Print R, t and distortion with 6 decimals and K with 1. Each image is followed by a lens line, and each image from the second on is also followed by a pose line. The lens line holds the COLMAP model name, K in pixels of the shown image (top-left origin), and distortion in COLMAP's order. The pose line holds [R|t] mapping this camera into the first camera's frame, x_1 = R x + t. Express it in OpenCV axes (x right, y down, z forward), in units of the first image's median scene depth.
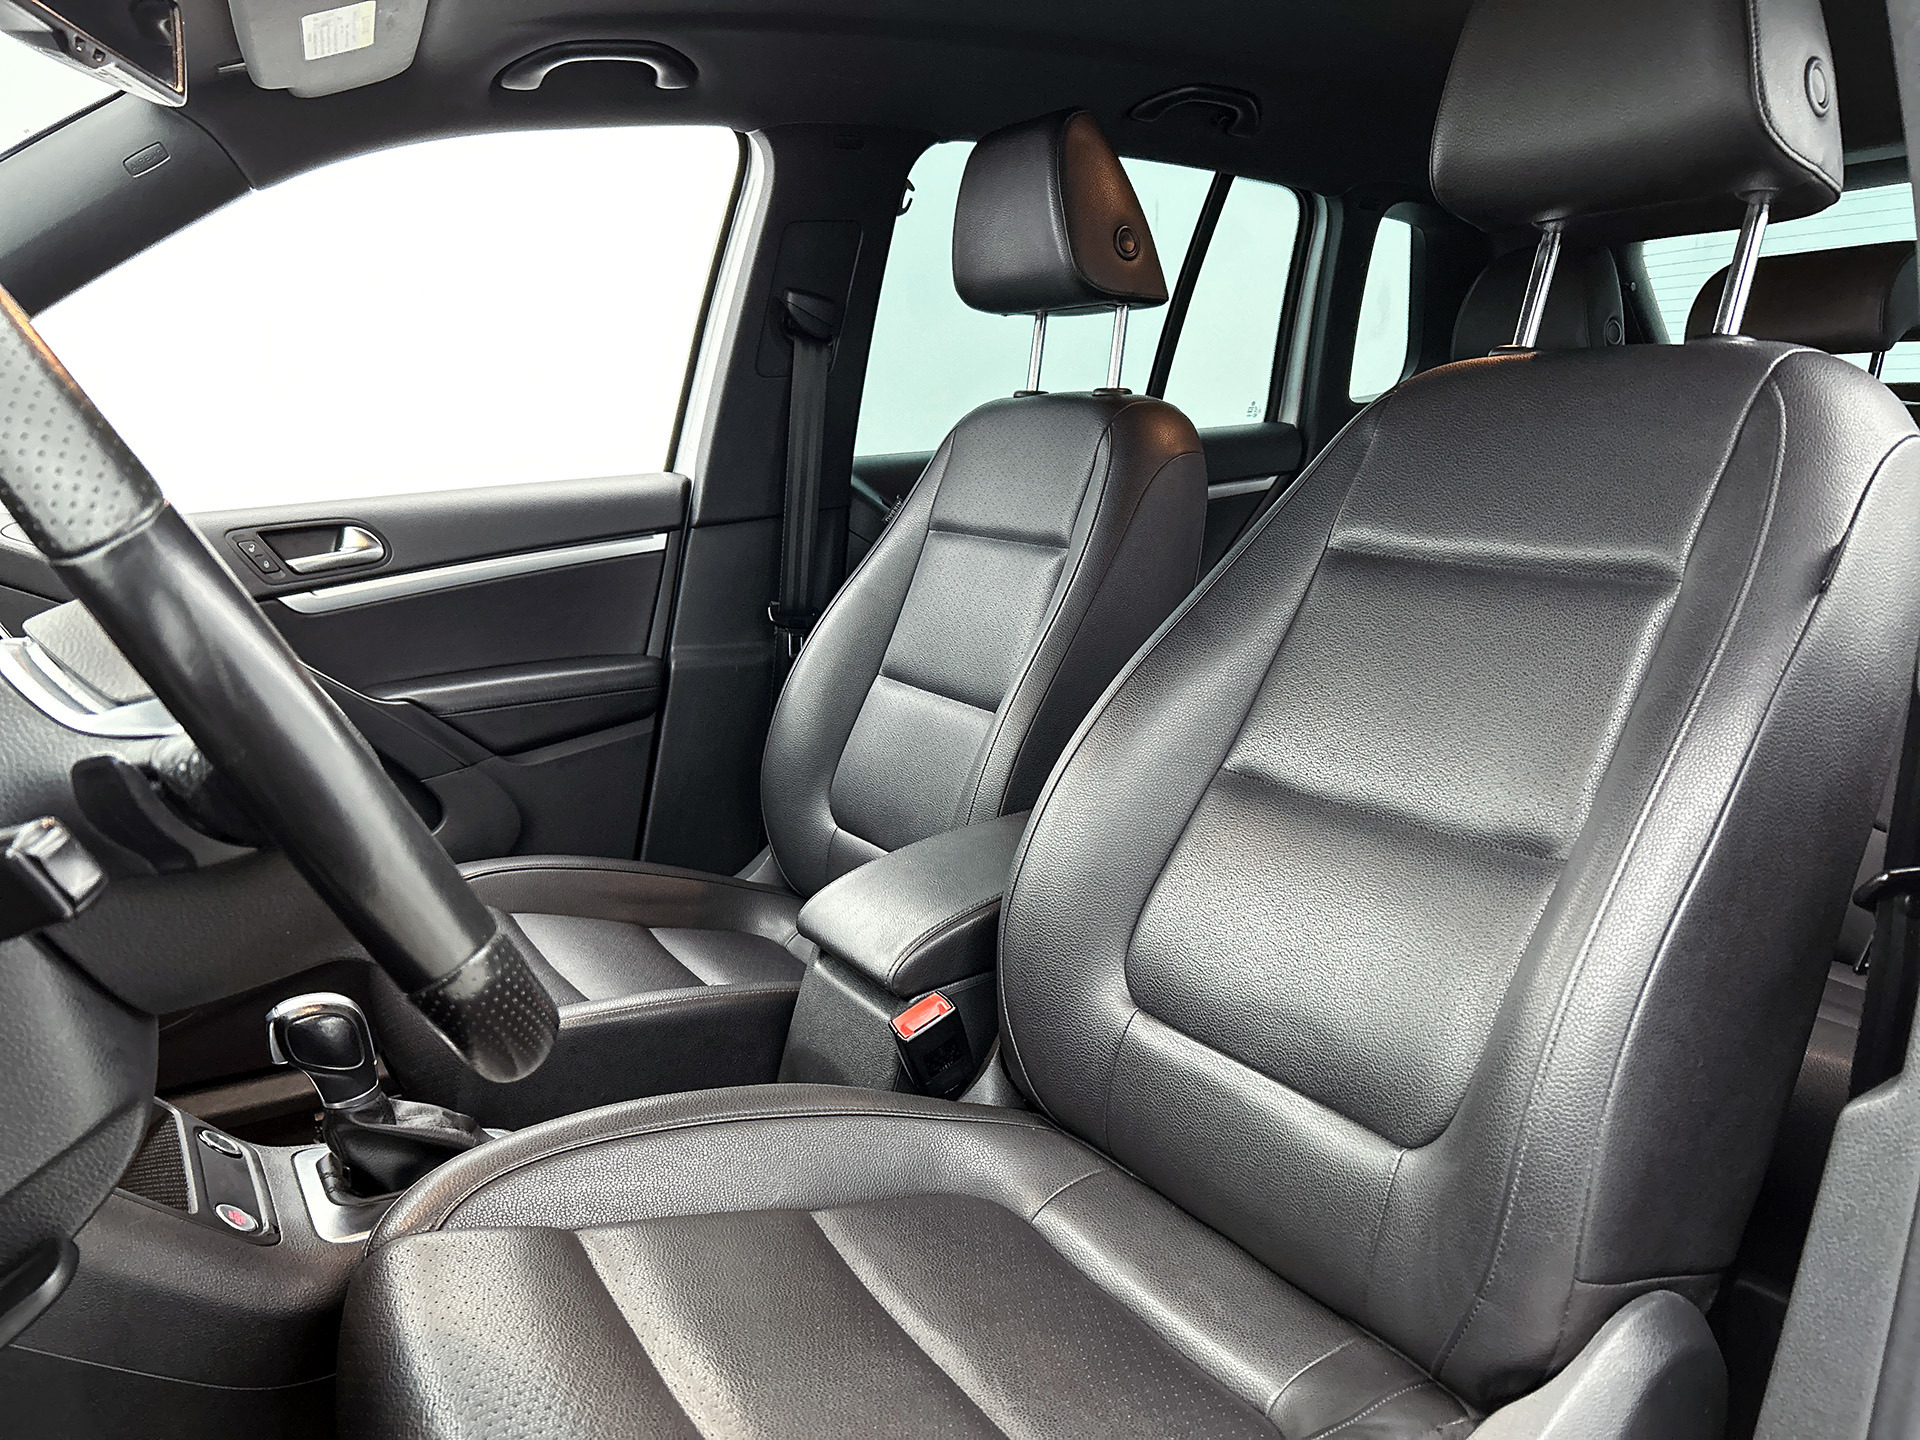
lens RADIAL K [[1458.3, 0, 964.5], [0, 1458.3, 720.3], [0, 0, 1]] dist [0.050082, -0.073870]
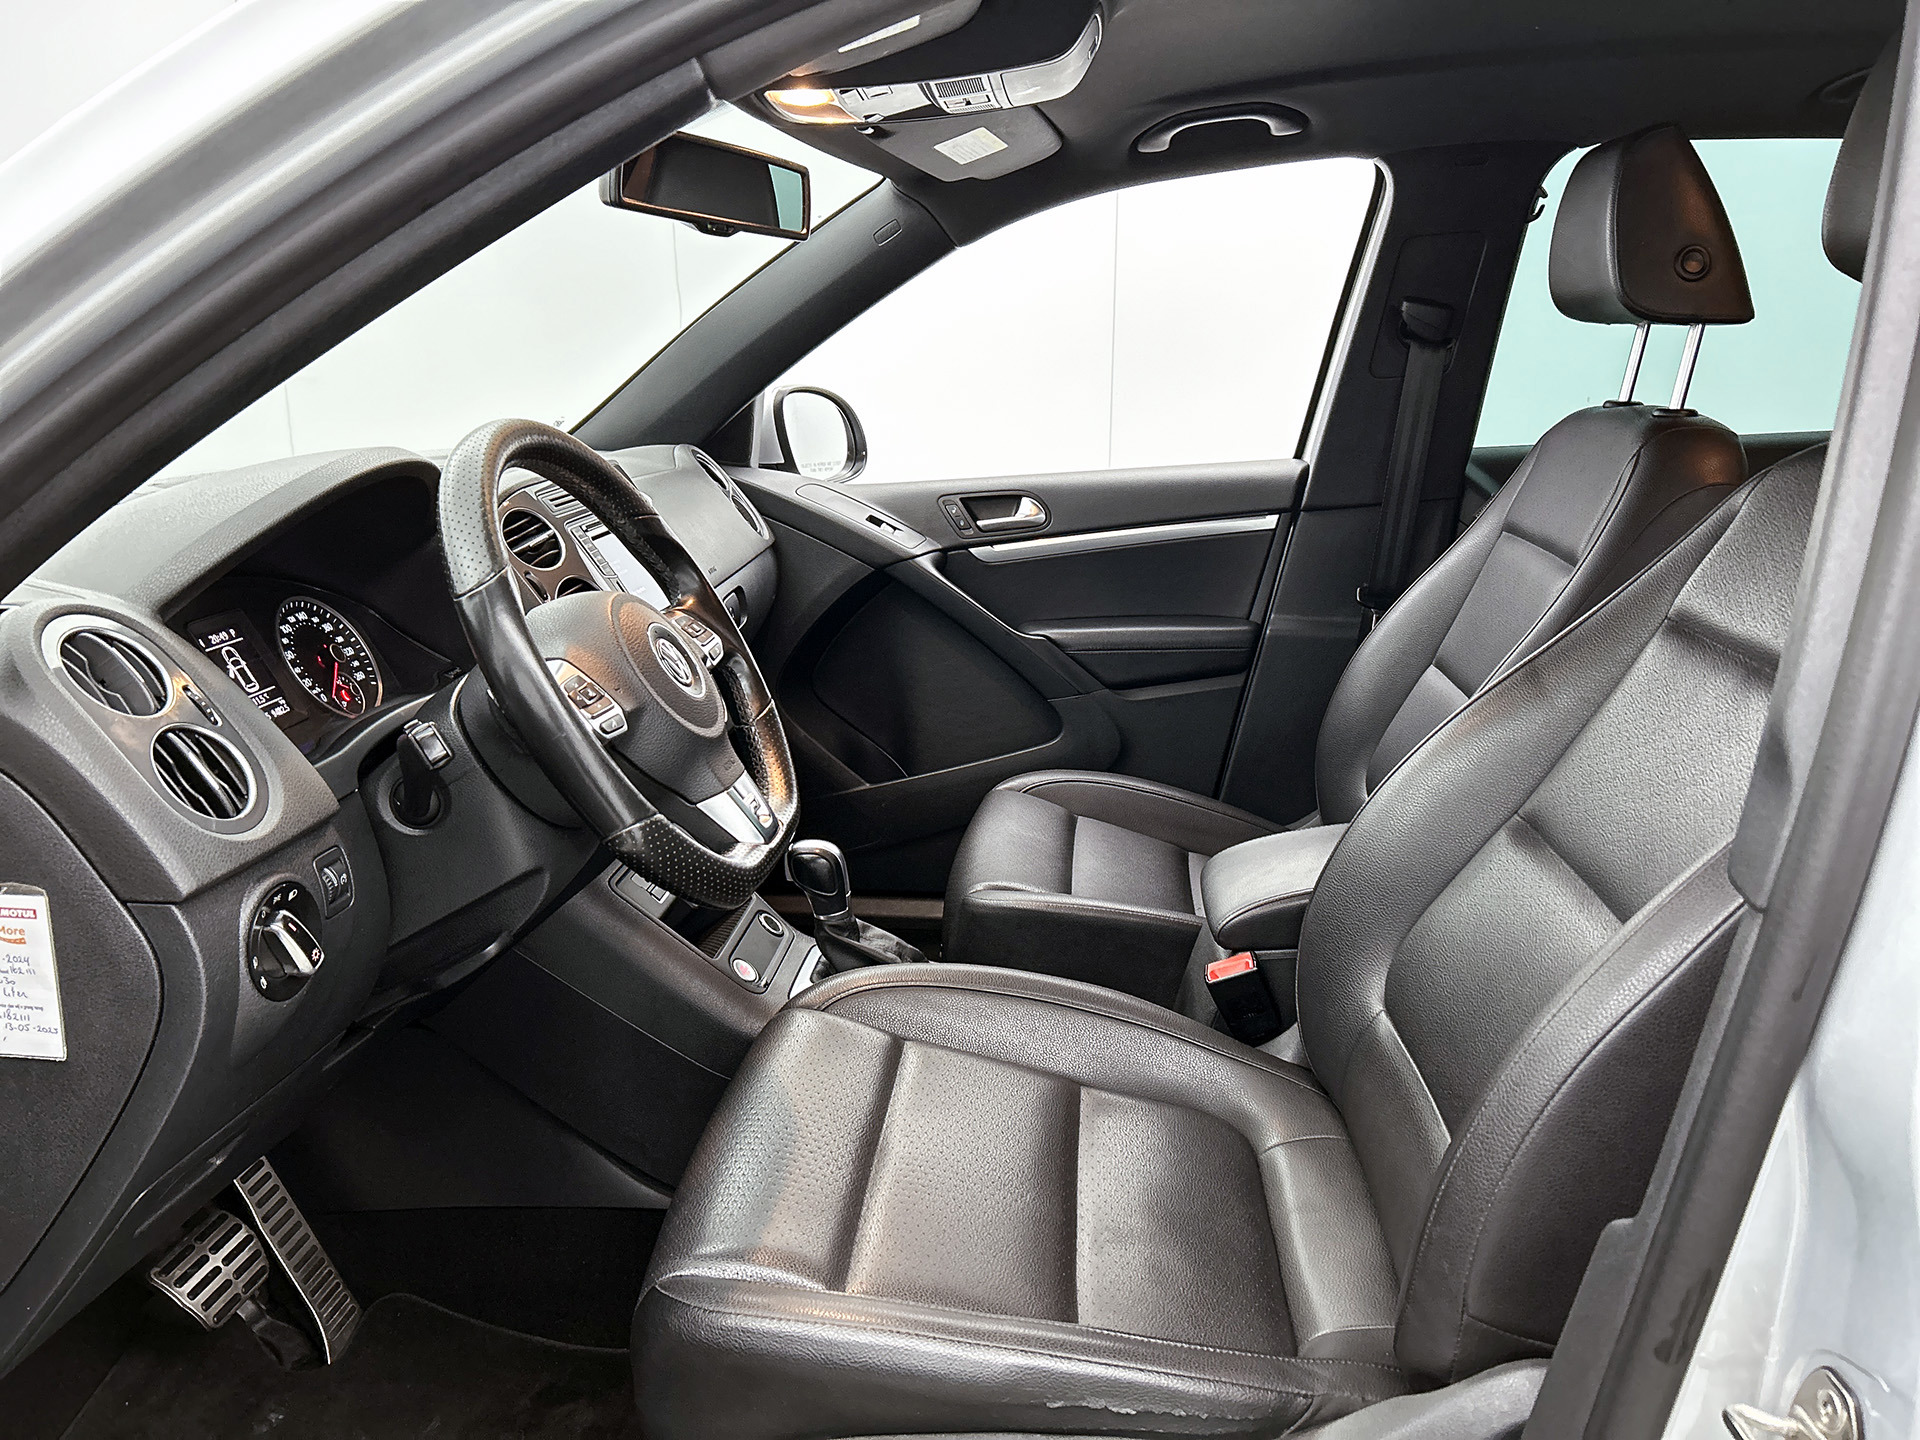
lens RADIAL K [[1458.3, 0, 975.2], [0, 1458.3, 696.5], [0, 0, 1]] dist [0.050082, -0.073870]
pose [[0.809107, 0.145494, -0.569365, 0.284859], [-0.117881, 0.989357, 0.085300, -0.060399], [0.575716, -0.001899, 0.817647, -0.063870]]
